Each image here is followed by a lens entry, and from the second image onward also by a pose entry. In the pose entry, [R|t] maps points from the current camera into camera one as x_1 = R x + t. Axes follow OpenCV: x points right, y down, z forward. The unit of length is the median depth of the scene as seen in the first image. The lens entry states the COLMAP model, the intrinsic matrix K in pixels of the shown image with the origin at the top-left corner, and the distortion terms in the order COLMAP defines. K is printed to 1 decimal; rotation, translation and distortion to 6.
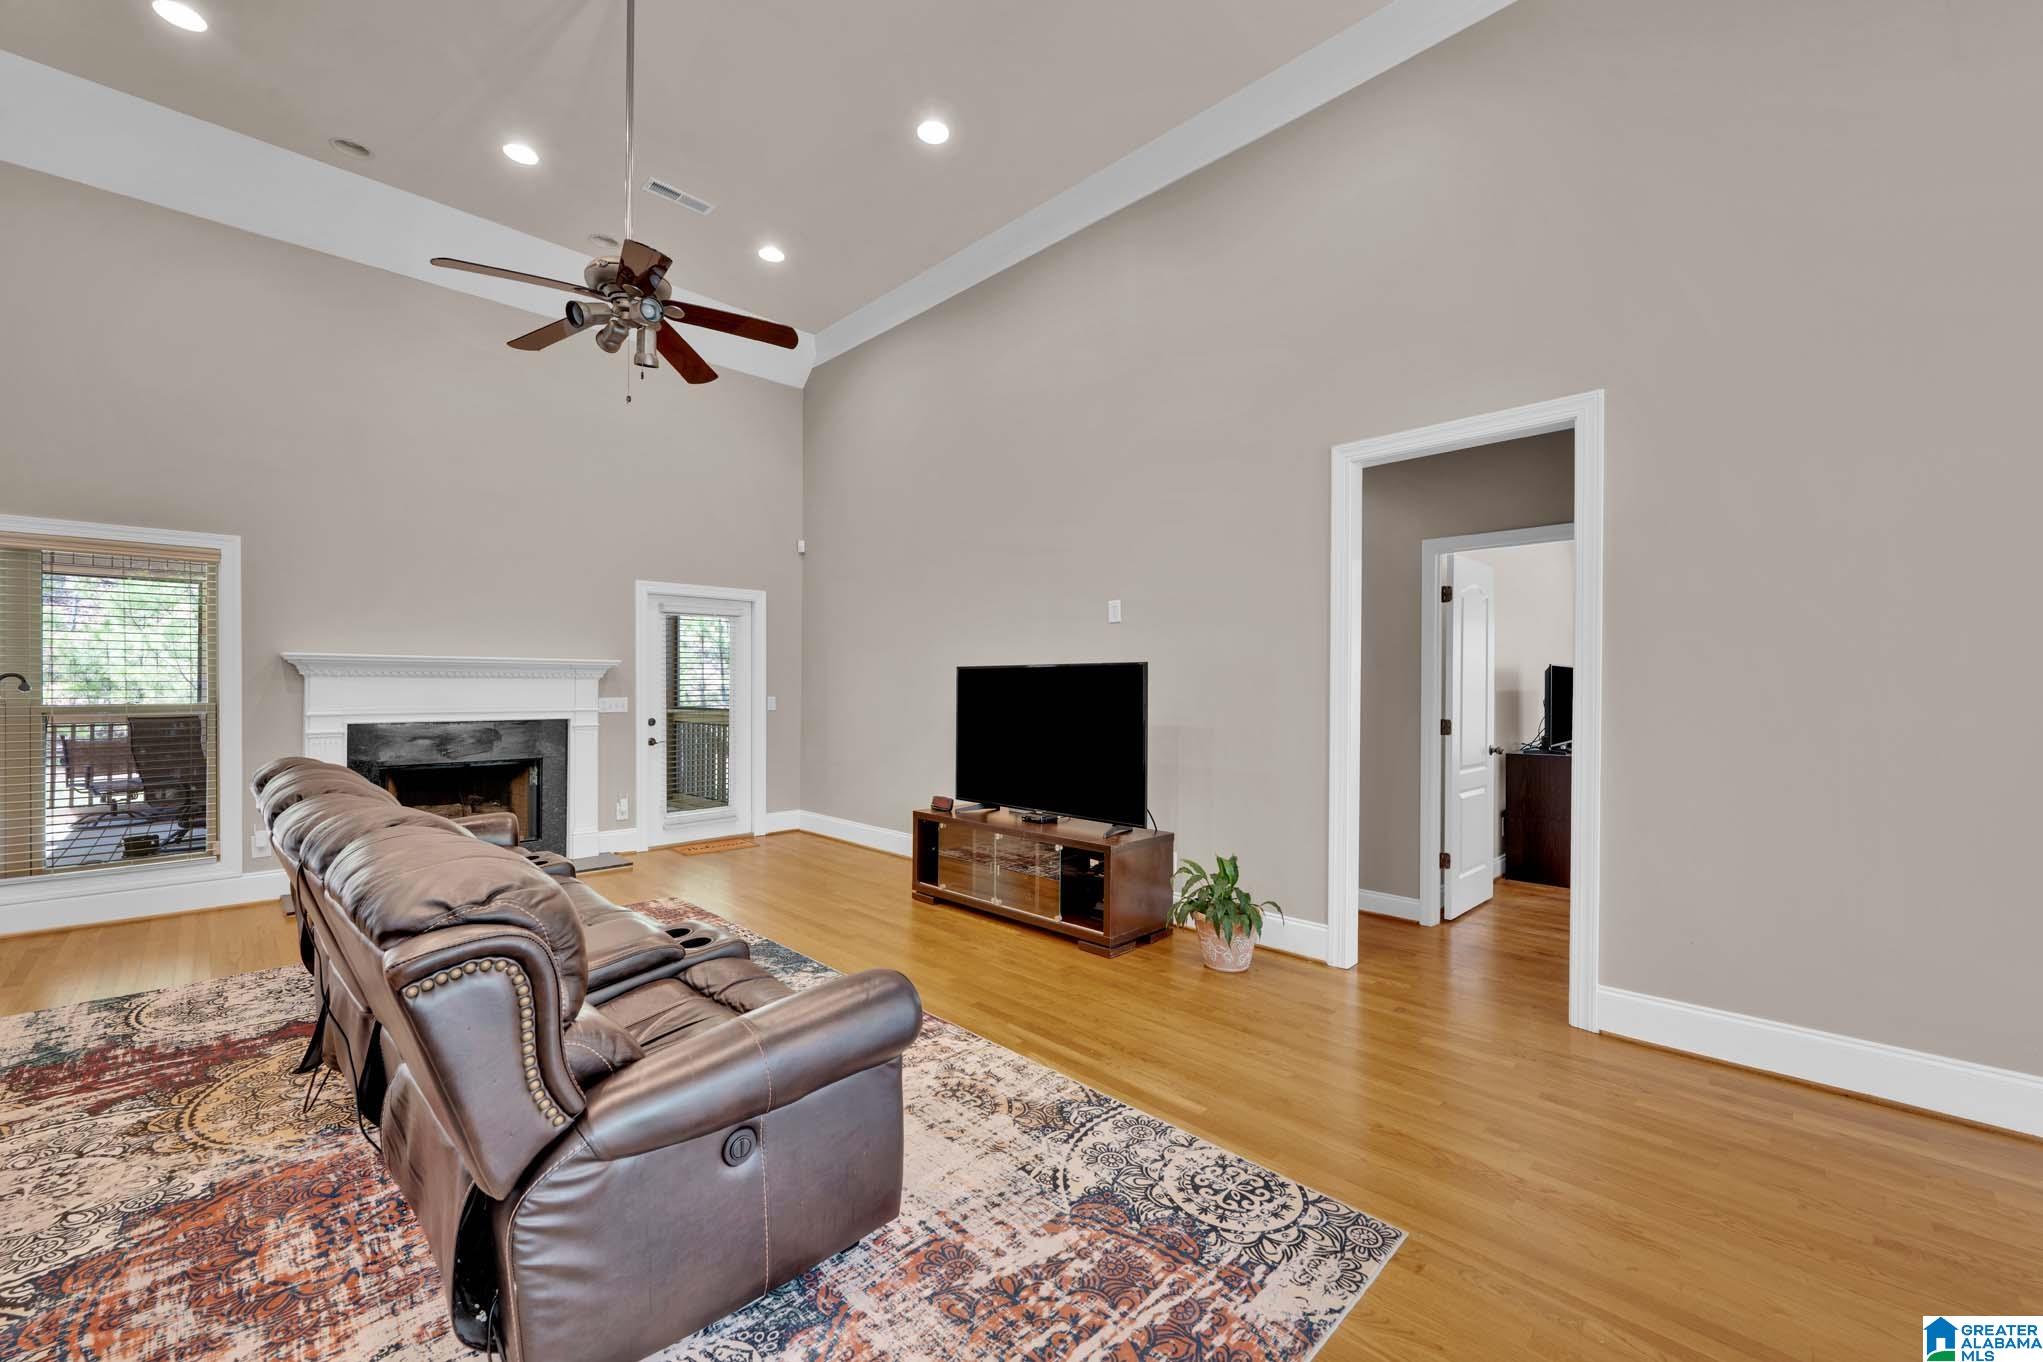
lens RADIAL K [[809.8, 0, 1002.9], [0, 809.8, 686.8], [0, 0, 1]] dist [0.000381, -0.000318]
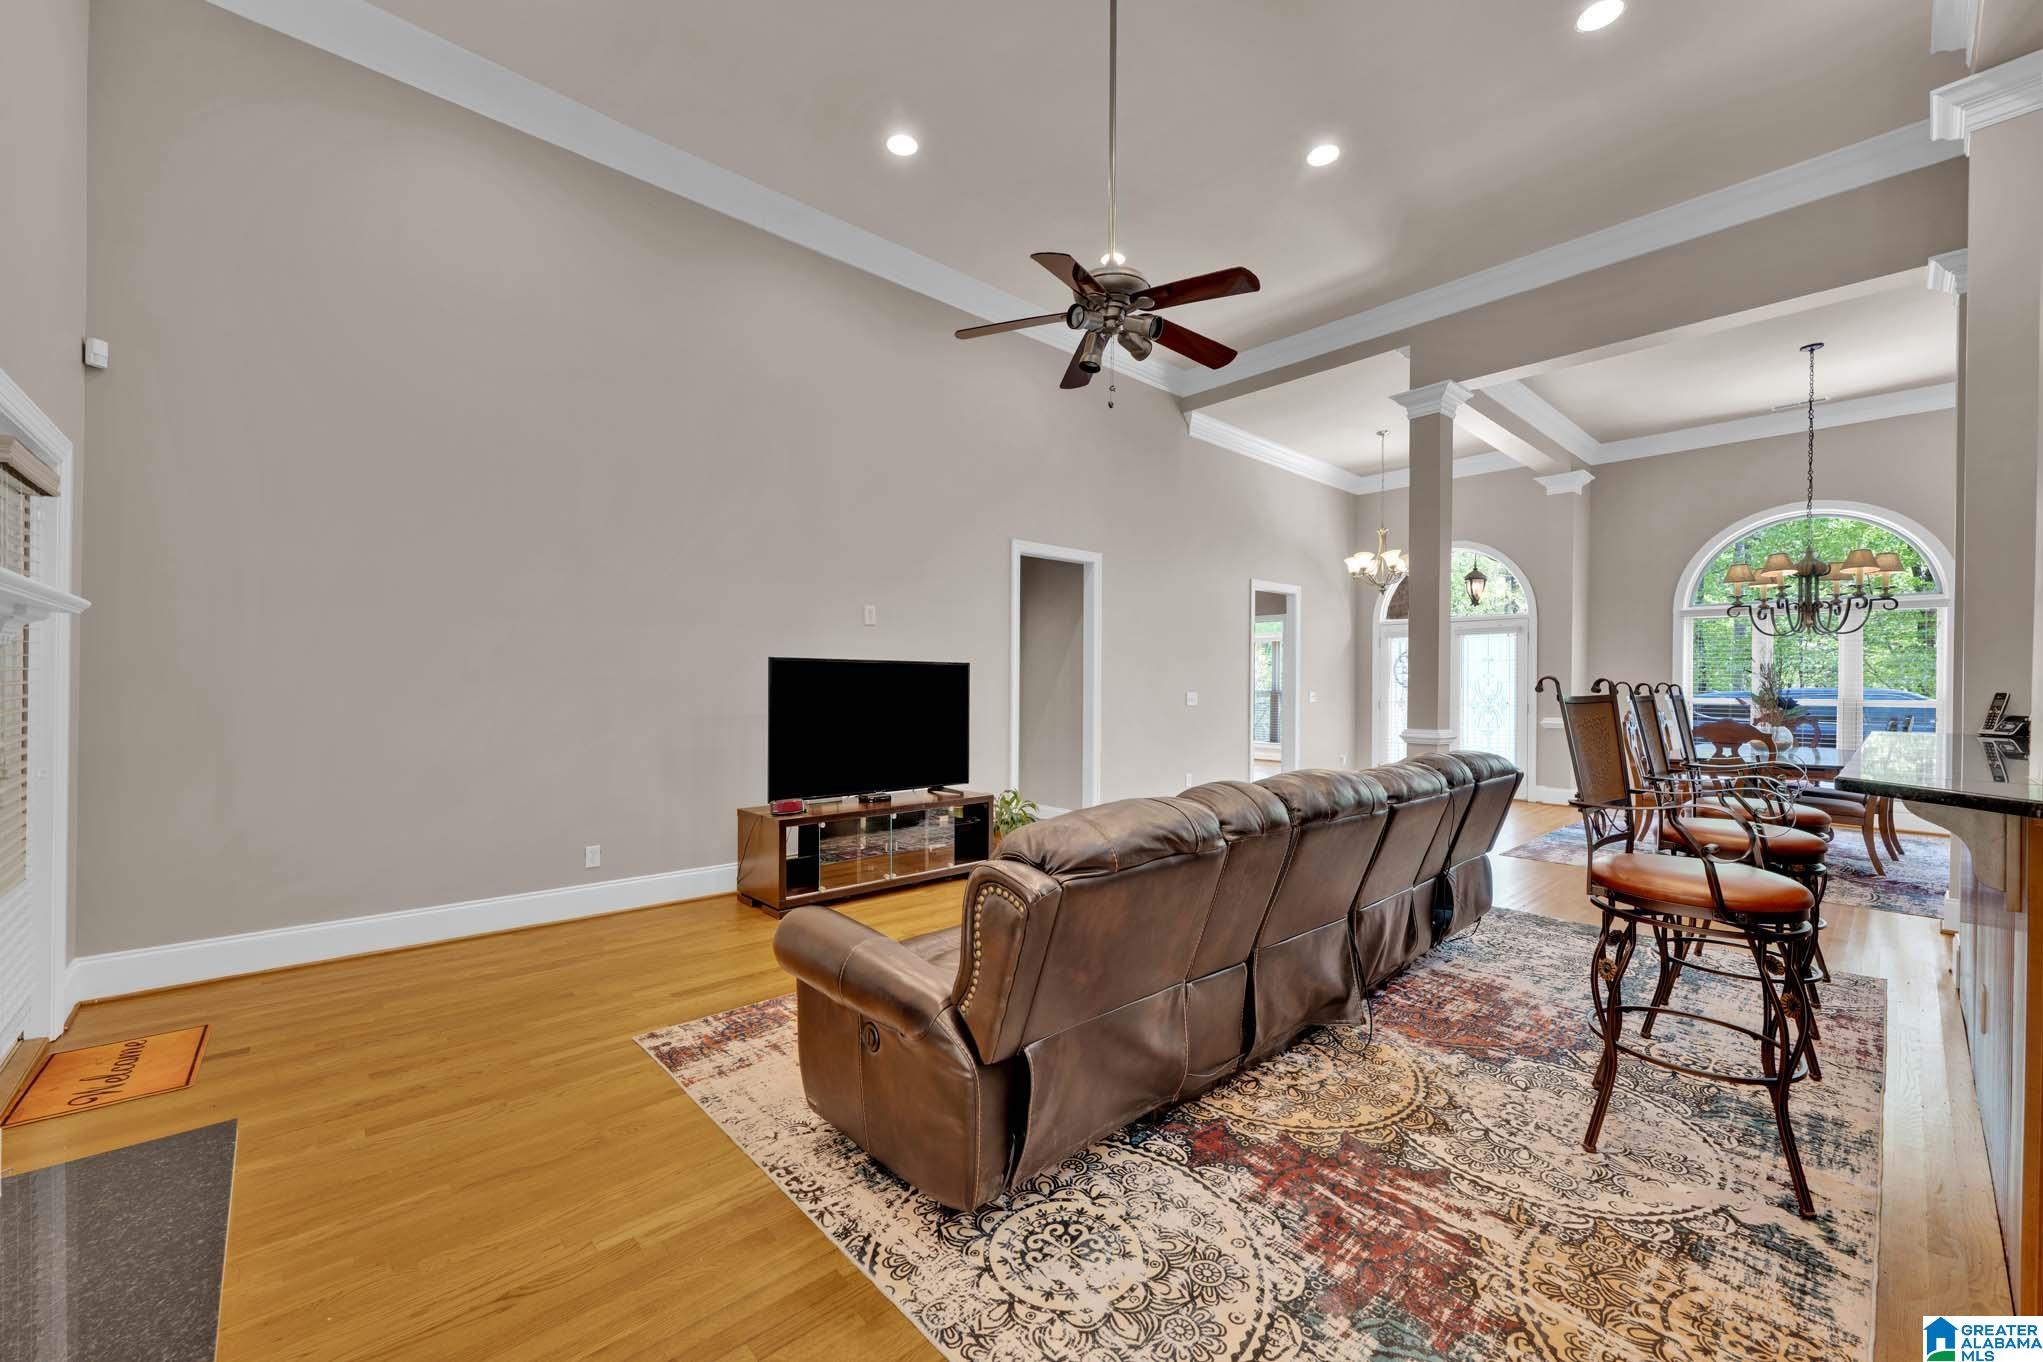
lens RADIAL K [[809.8, 0, 1032.5], [0, 809.8, 680.5], [0, 0, 1]] dist [0.000381, -0.000318]
pose [[0.022612, 0.000367, 0.999744, -1.947427], [-0.010703, 0.999943, -0.000125, -0.003994], [-0.999687, -0.010697, 0.022614, 1.388086]]
